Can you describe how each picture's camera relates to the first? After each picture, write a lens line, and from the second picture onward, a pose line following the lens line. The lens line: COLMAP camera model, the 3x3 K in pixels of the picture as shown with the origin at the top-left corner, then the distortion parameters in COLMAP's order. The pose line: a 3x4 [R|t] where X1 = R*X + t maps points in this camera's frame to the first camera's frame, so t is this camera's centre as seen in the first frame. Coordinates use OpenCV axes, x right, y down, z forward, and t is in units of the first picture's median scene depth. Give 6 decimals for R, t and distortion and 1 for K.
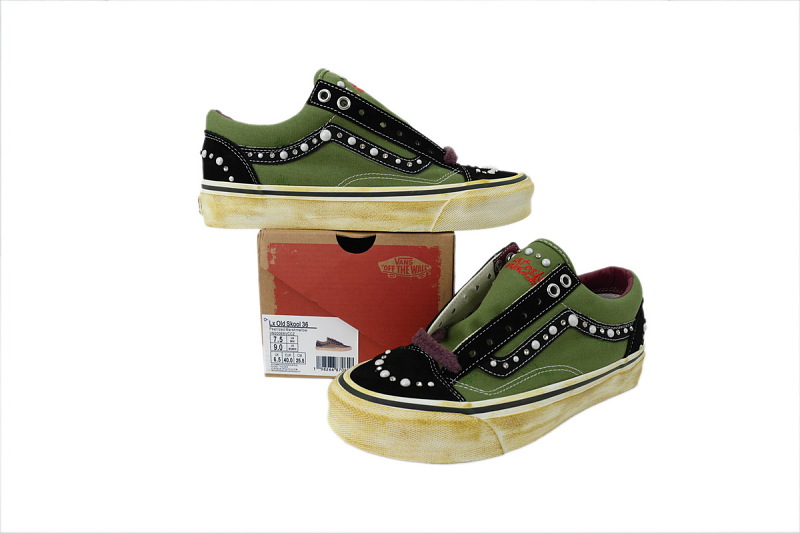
lens RADIAL K [[569.3, 0, 409.8], [0, 569.3, 268.6], [0, 0, 1]] dist [0.041375, -0.000305]
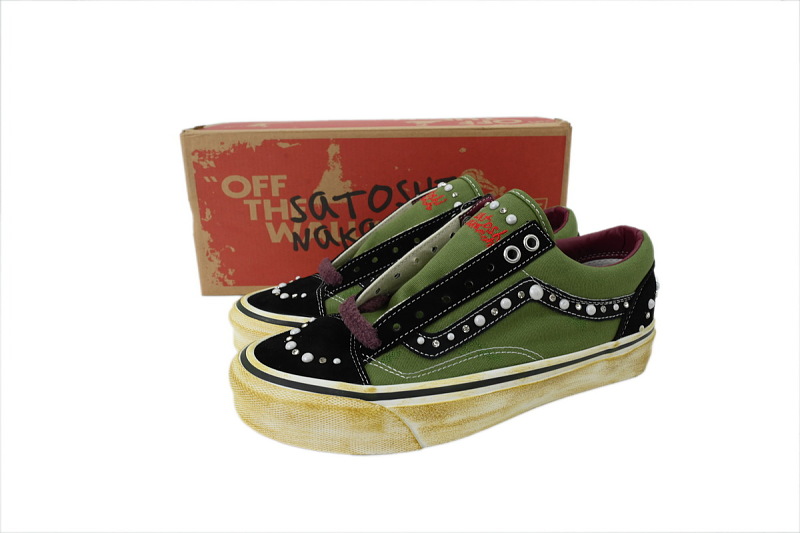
lens RADIAL K [[569.3, 0, 409.8], [0, 569.3, 268.6], [0, 0, 1]] dist [0.041375, -0.000305]
pose [[0.977567, 0.037155, -0.207323, 0.295104], [-0.019412, 0.996022, 0.086973, -0.009434], [0.209730, -0.080998, 0.974399, 0.195451]]
